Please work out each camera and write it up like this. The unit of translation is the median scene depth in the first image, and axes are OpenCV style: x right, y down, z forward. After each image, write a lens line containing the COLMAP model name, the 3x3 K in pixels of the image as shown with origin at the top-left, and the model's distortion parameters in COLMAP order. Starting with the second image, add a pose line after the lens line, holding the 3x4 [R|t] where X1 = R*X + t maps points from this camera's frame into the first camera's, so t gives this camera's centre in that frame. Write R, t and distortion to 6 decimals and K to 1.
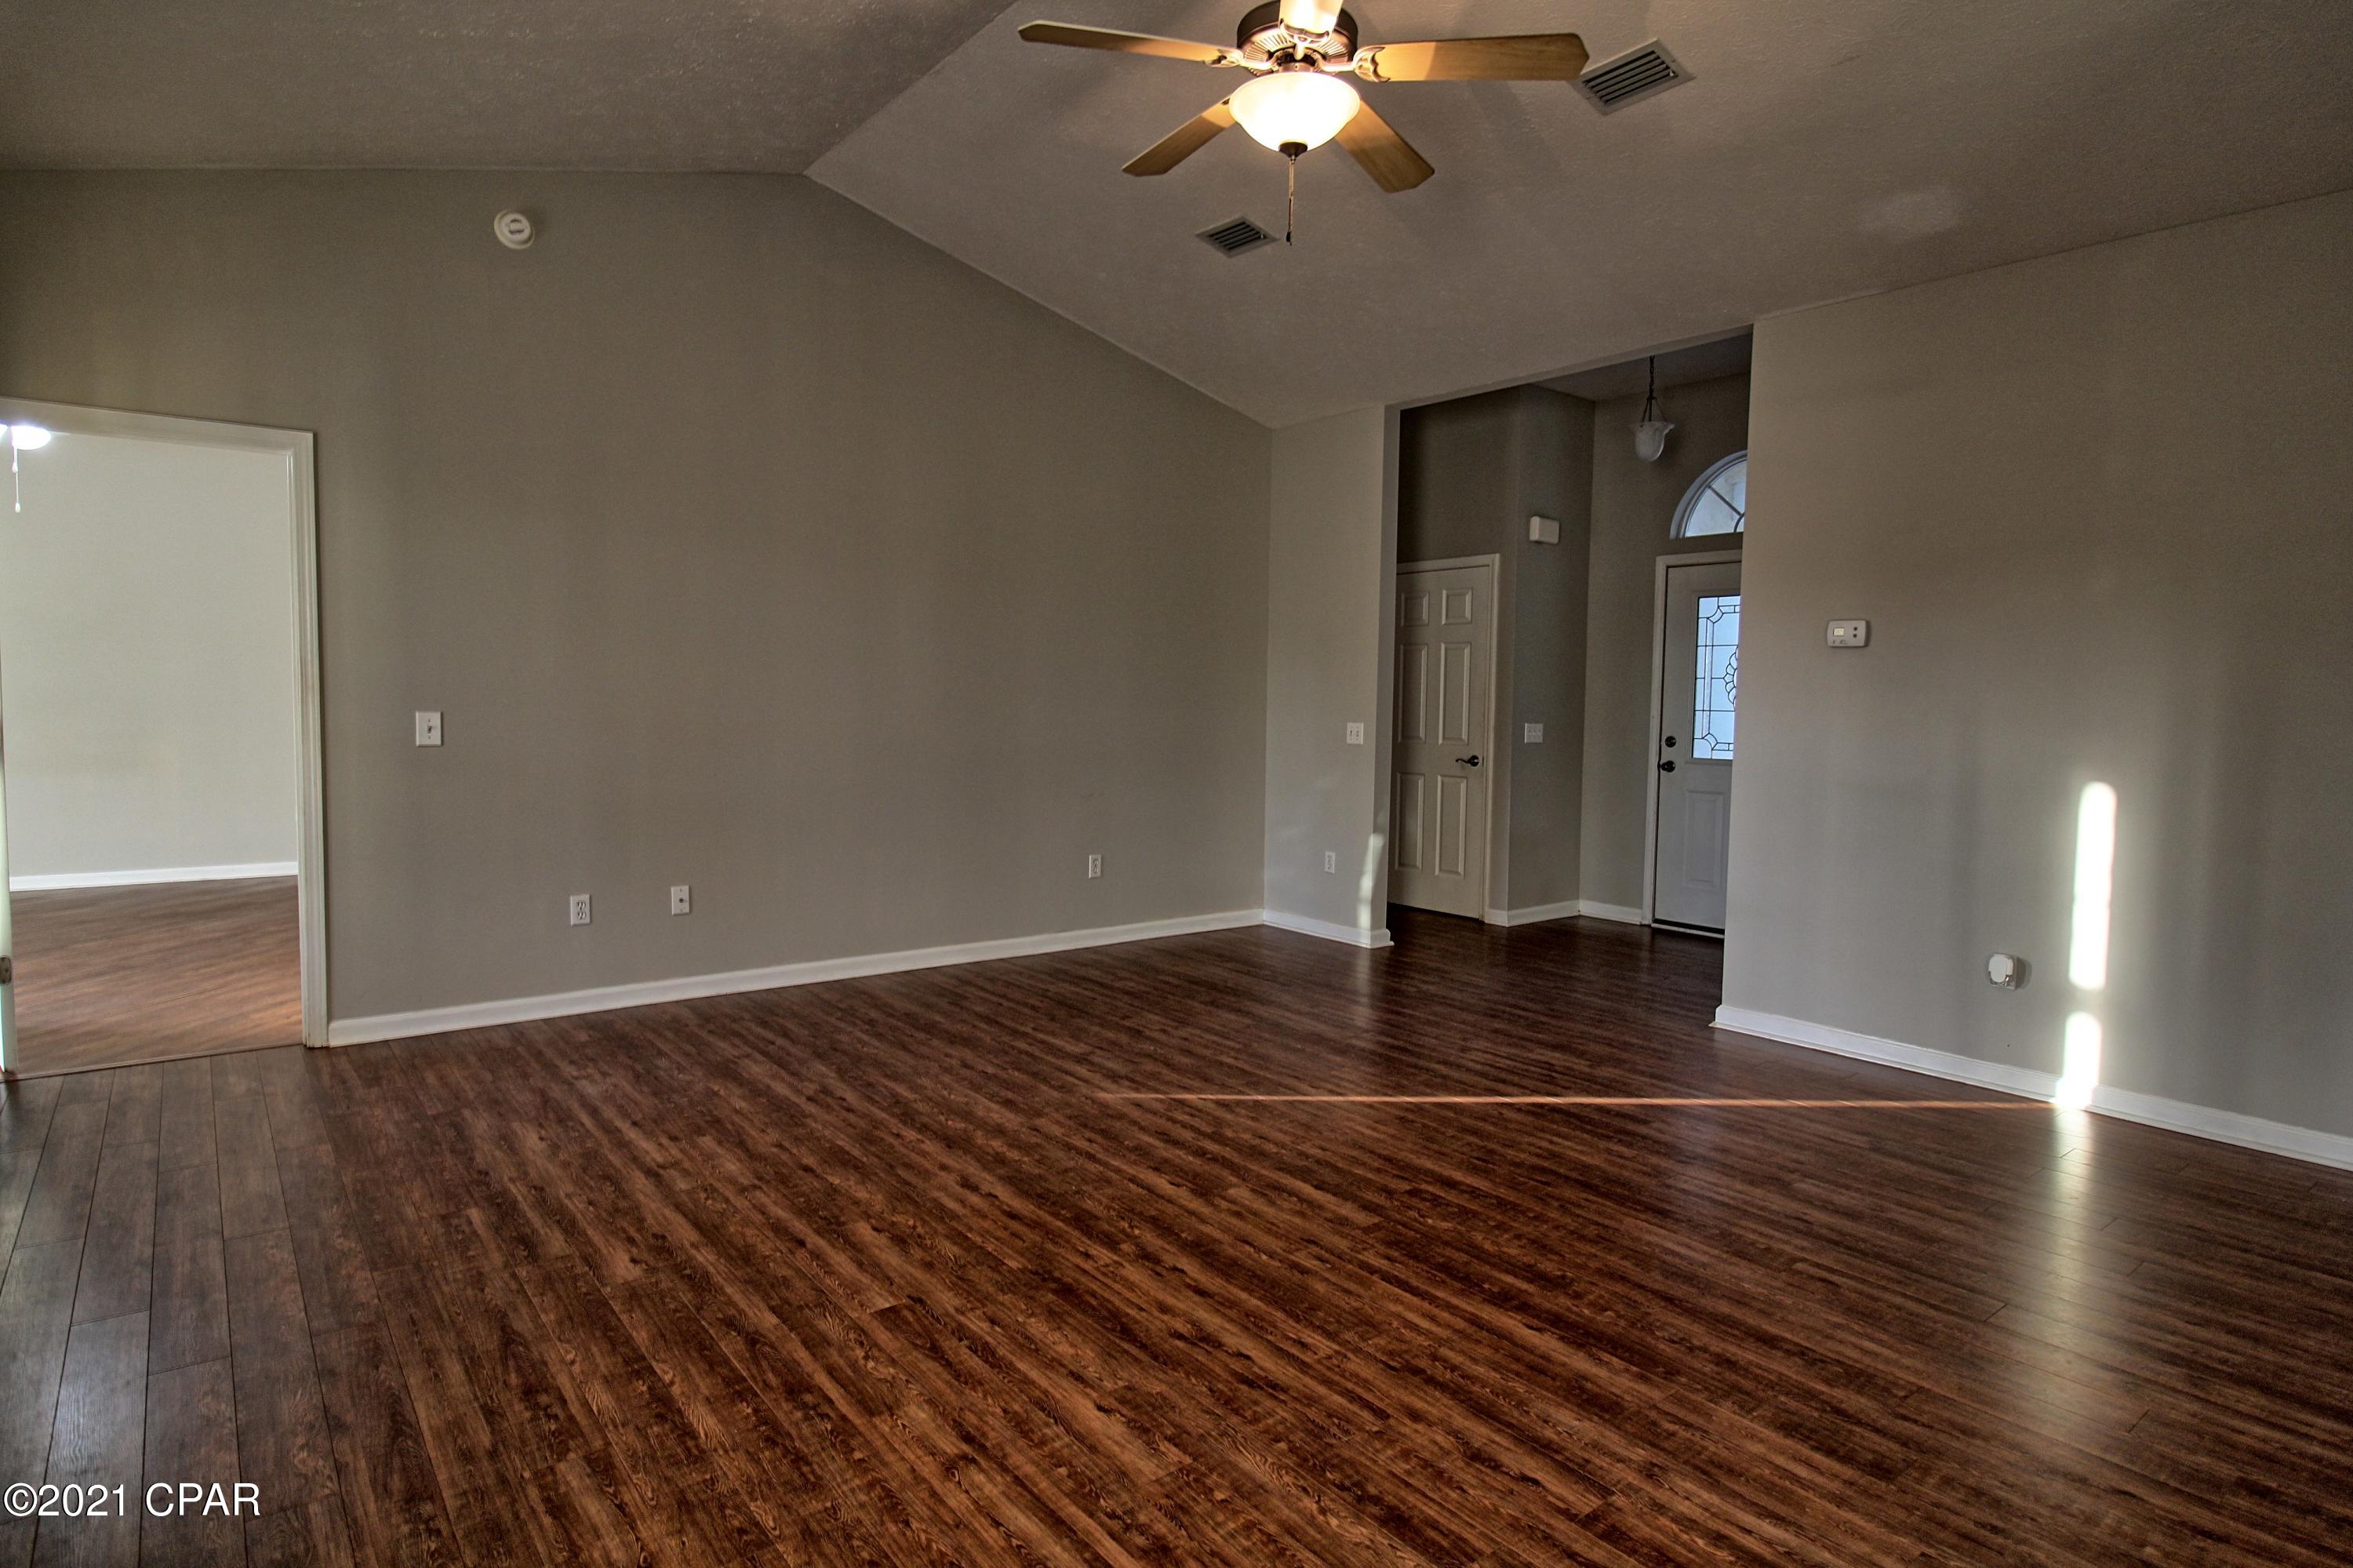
lens RADIAL K [[1272.6, 0, 1187.1], [0, 1272.6, 787.2], [0, 0, 1]] dist [-0.002787, -0.000672]
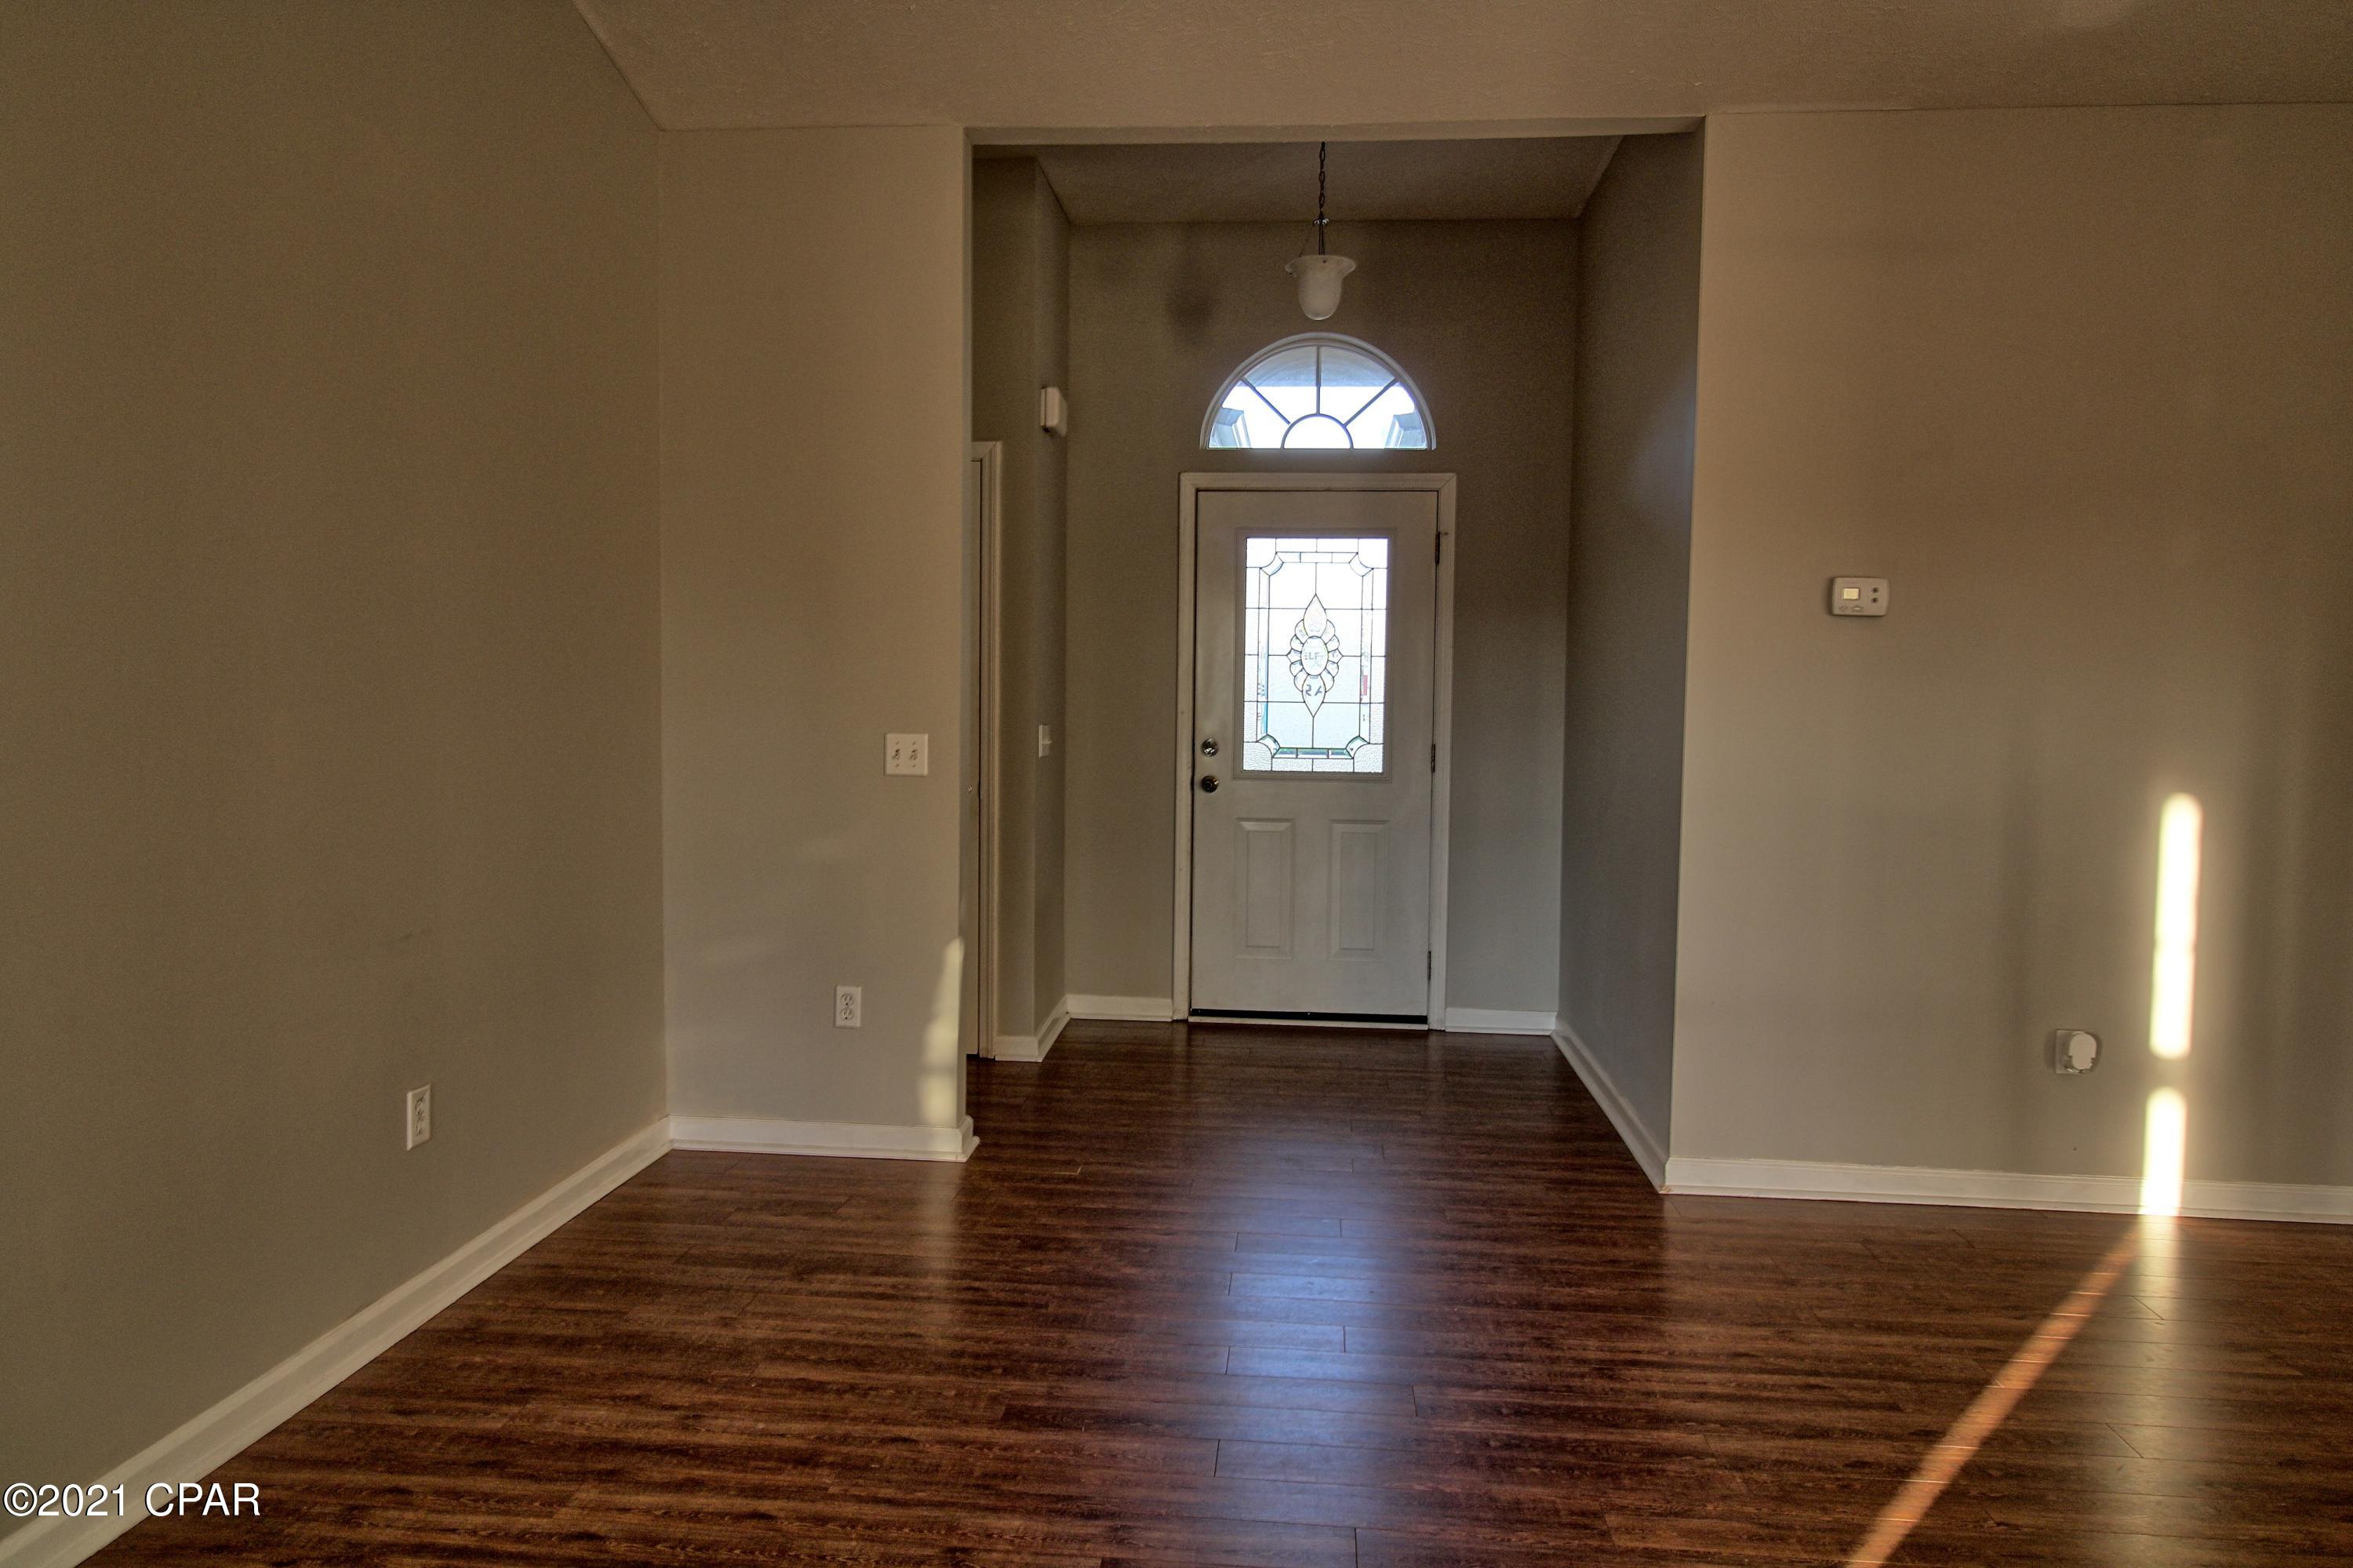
lens RADIAL K [[1532.5, 0, 1178.8], [0, 1532.5, 764.0], [0, 0, 1]] dist [0.020131, -0.000168]
pose [[0.688775, -0.040607, 0.723837, -0.448778], [0.048173, 0.998787, 0.010192, -0.071966], [-0.723373, 0.027850, 0.689896, 0.890688]]
